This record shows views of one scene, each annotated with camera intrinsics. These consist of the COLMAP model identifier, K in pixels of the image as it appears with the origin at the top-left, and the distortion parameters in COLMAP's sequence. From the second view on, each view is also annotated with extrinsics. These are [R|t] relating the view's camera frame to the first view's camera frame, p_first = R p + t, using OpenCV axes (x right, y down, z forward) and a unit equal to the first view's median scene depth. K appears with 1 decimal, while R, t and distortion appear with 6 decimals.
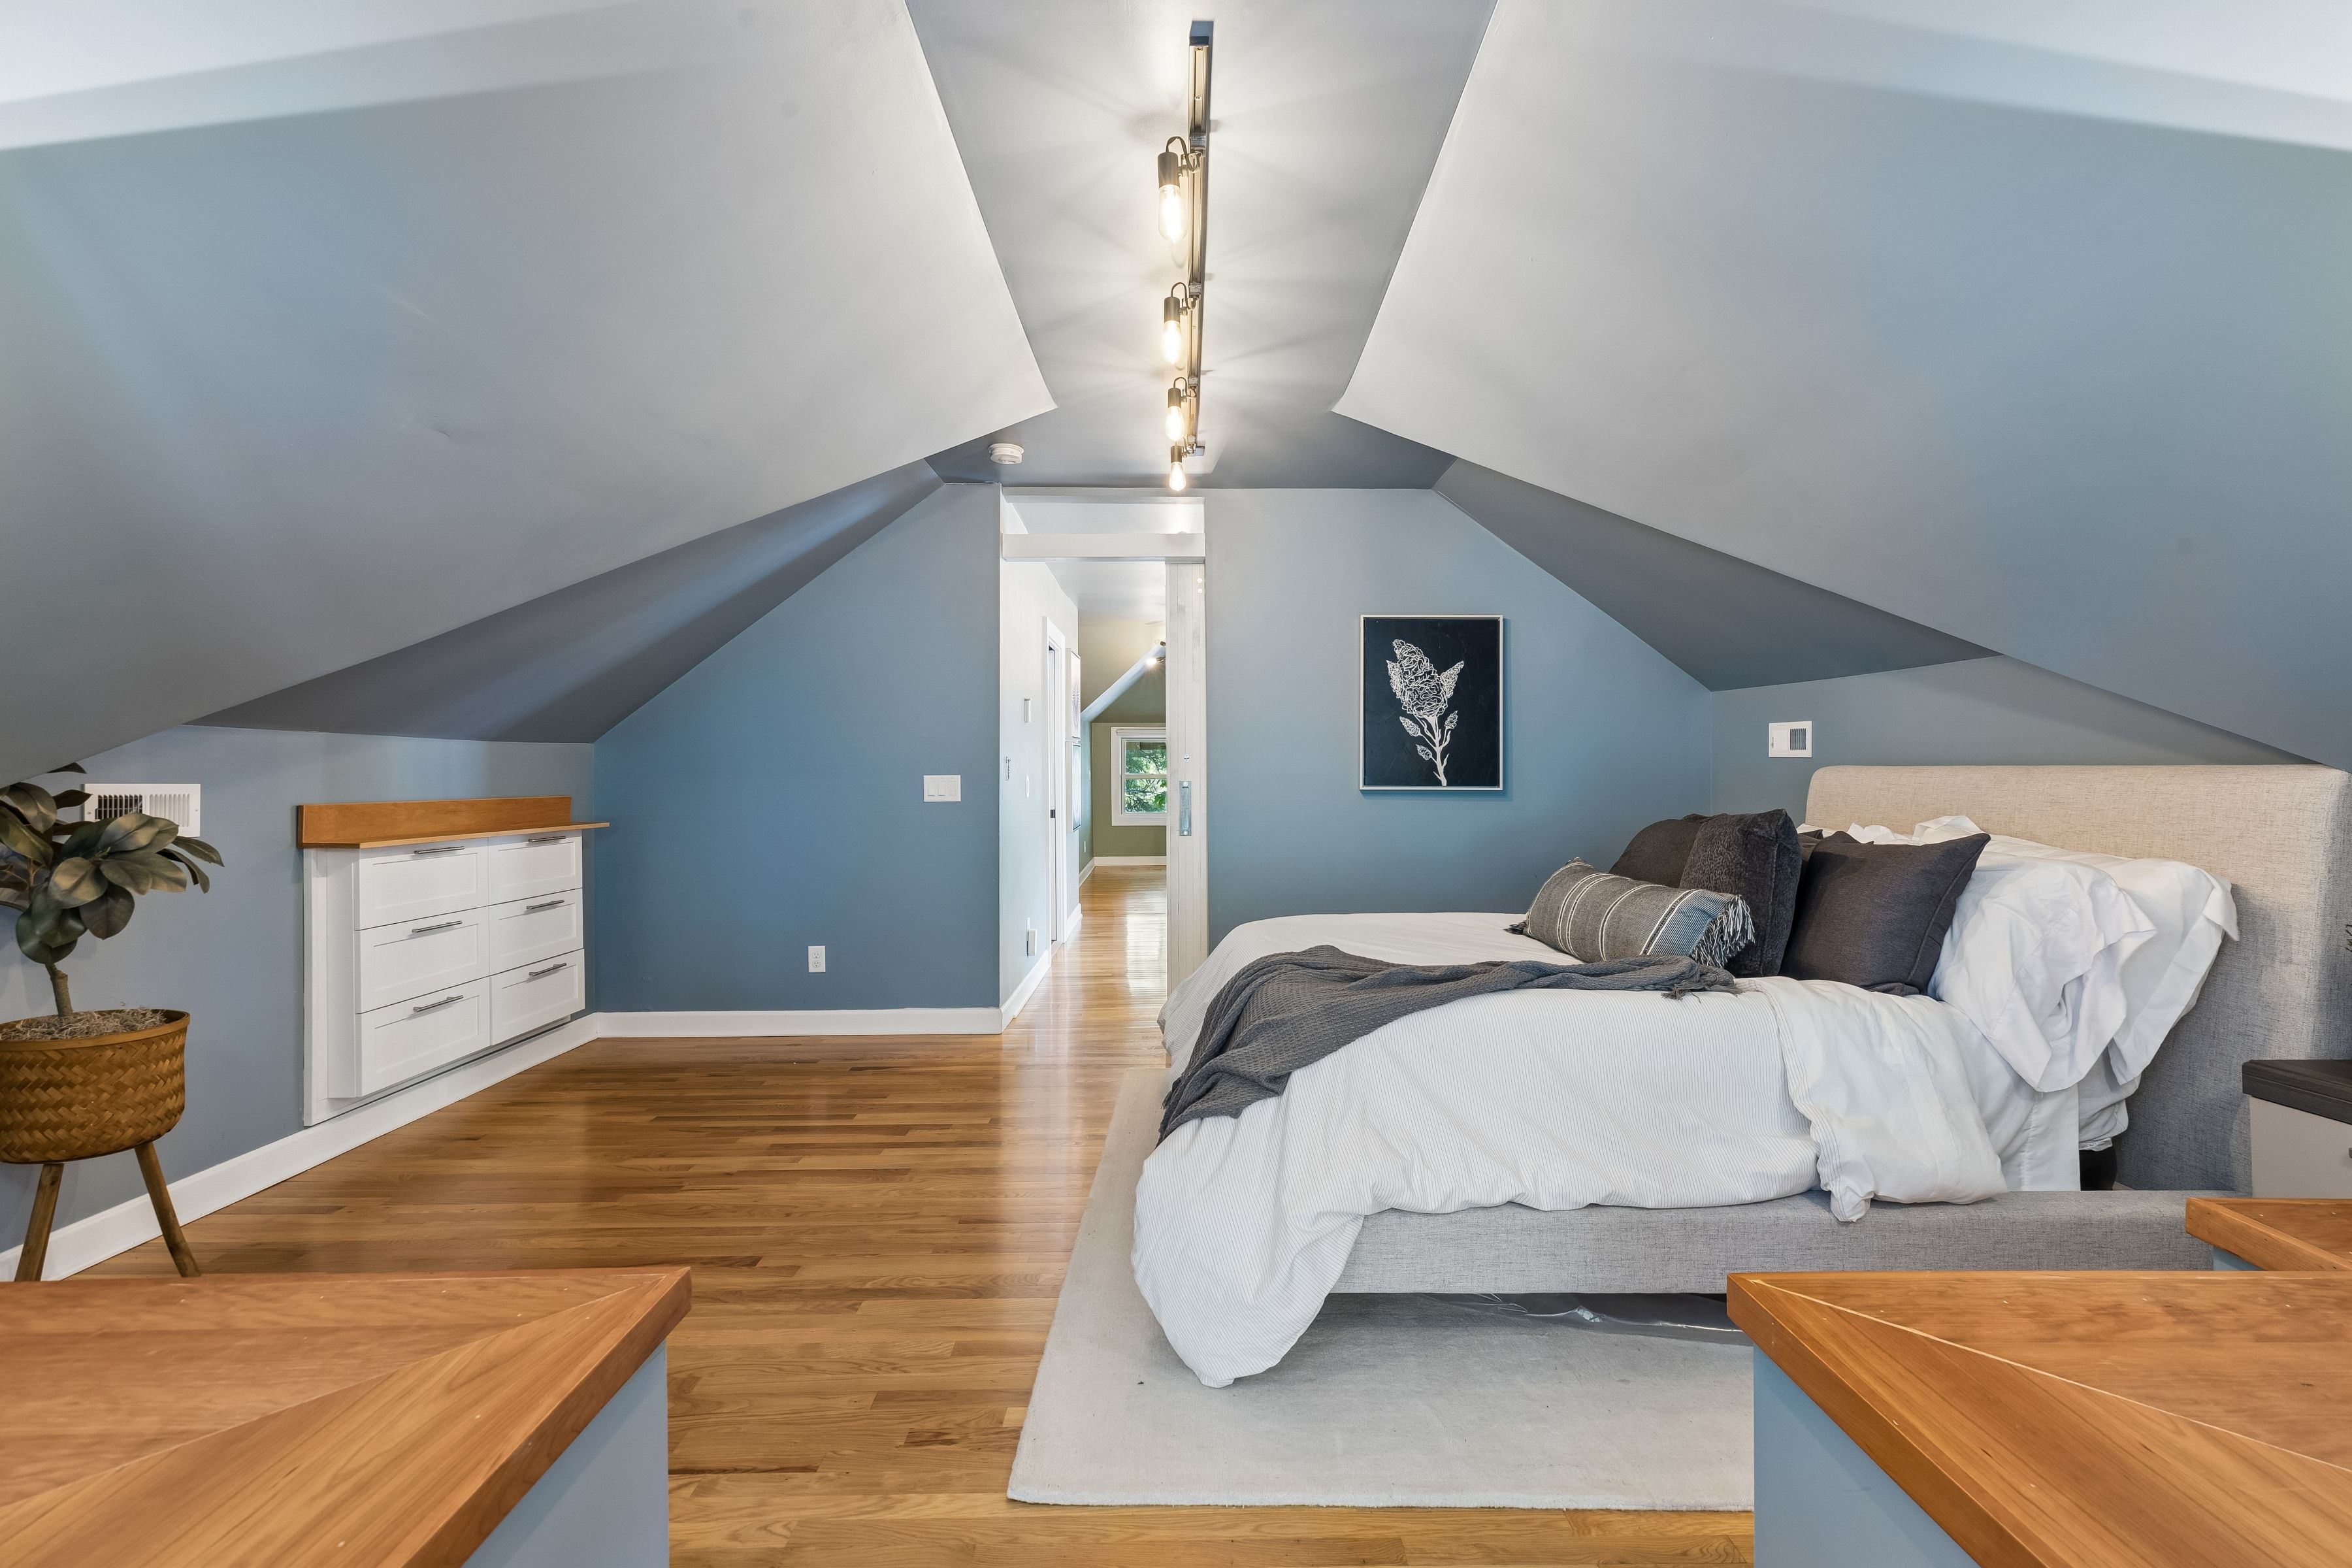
lens RADIAL K [[1077.7, 0, 1187.6], [0, 1077.7, 780.5], [0, 0, 1]] dist [0.010160, -0.000967]
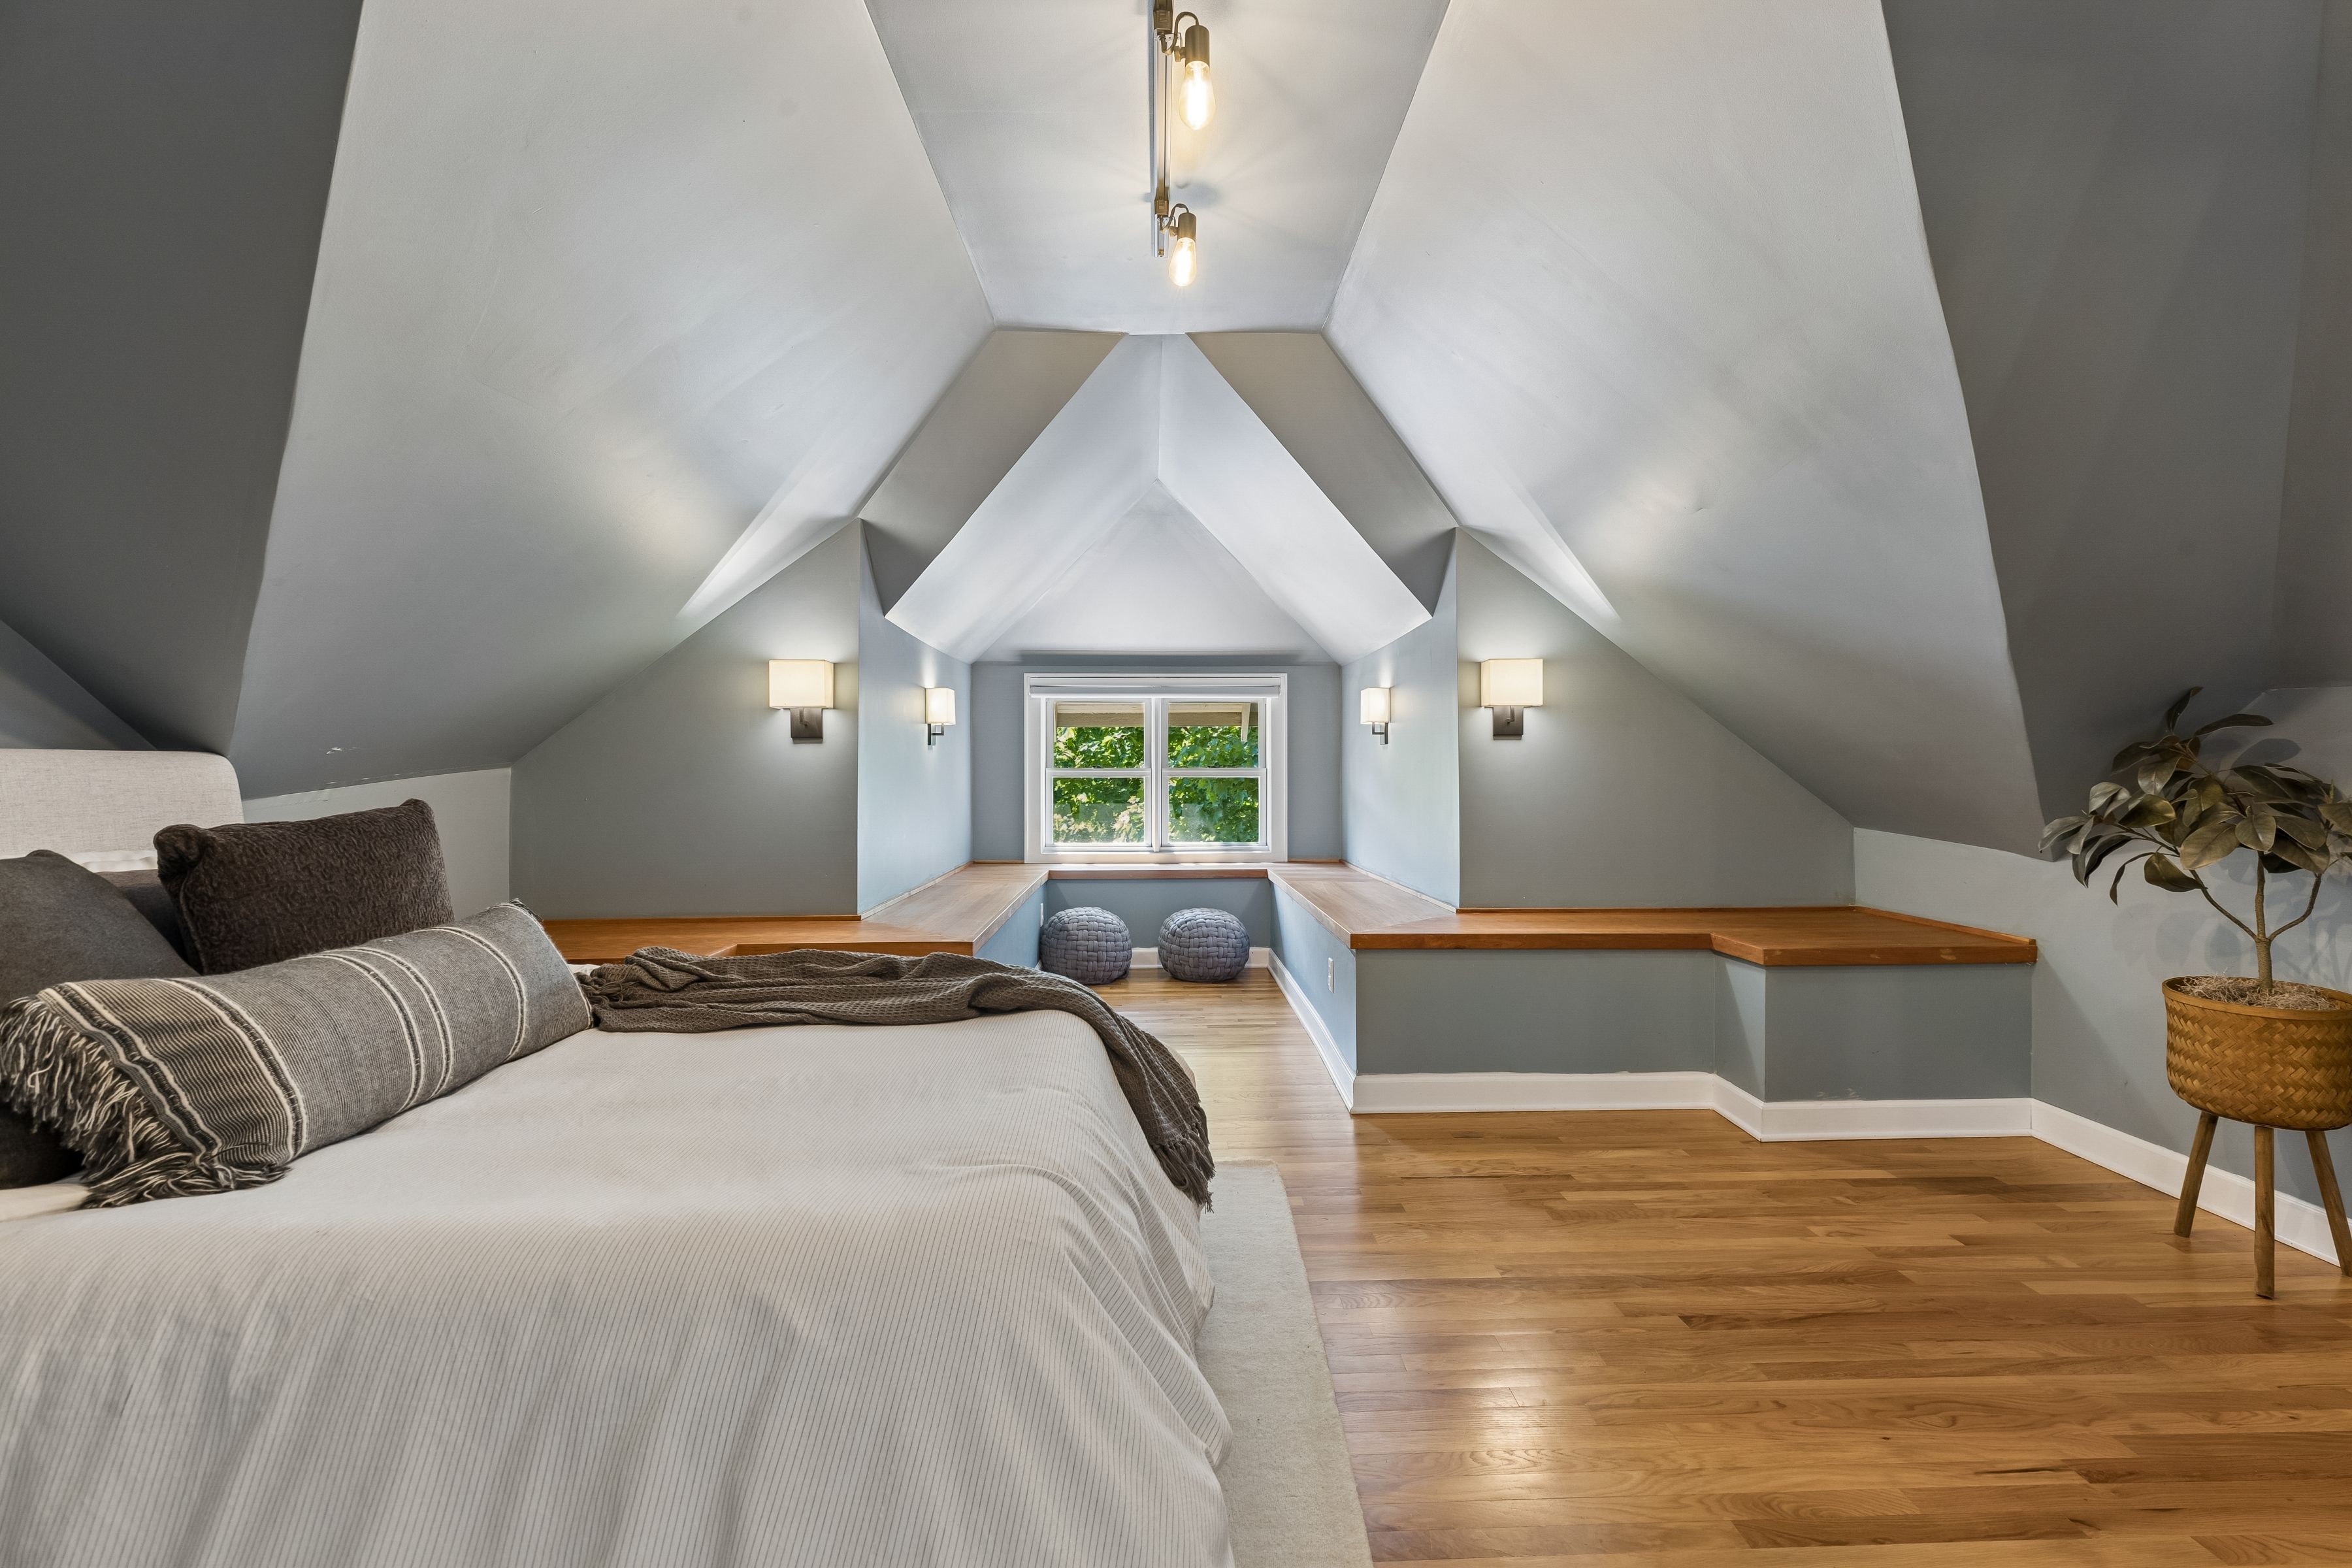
lens RADIAL K [[1077.7, 0, 1183.2], [0, 1077.7, 774.1], [0, 0, 1]] dist [0.010160, -0.000967]
pose [[-0.999721, 0.006242, -0.022768, 0.007285], [0.005930, 0.999888, 0.013750, -0.000084], [0.022852, 0.013611, -0.999646, 0.969322]]
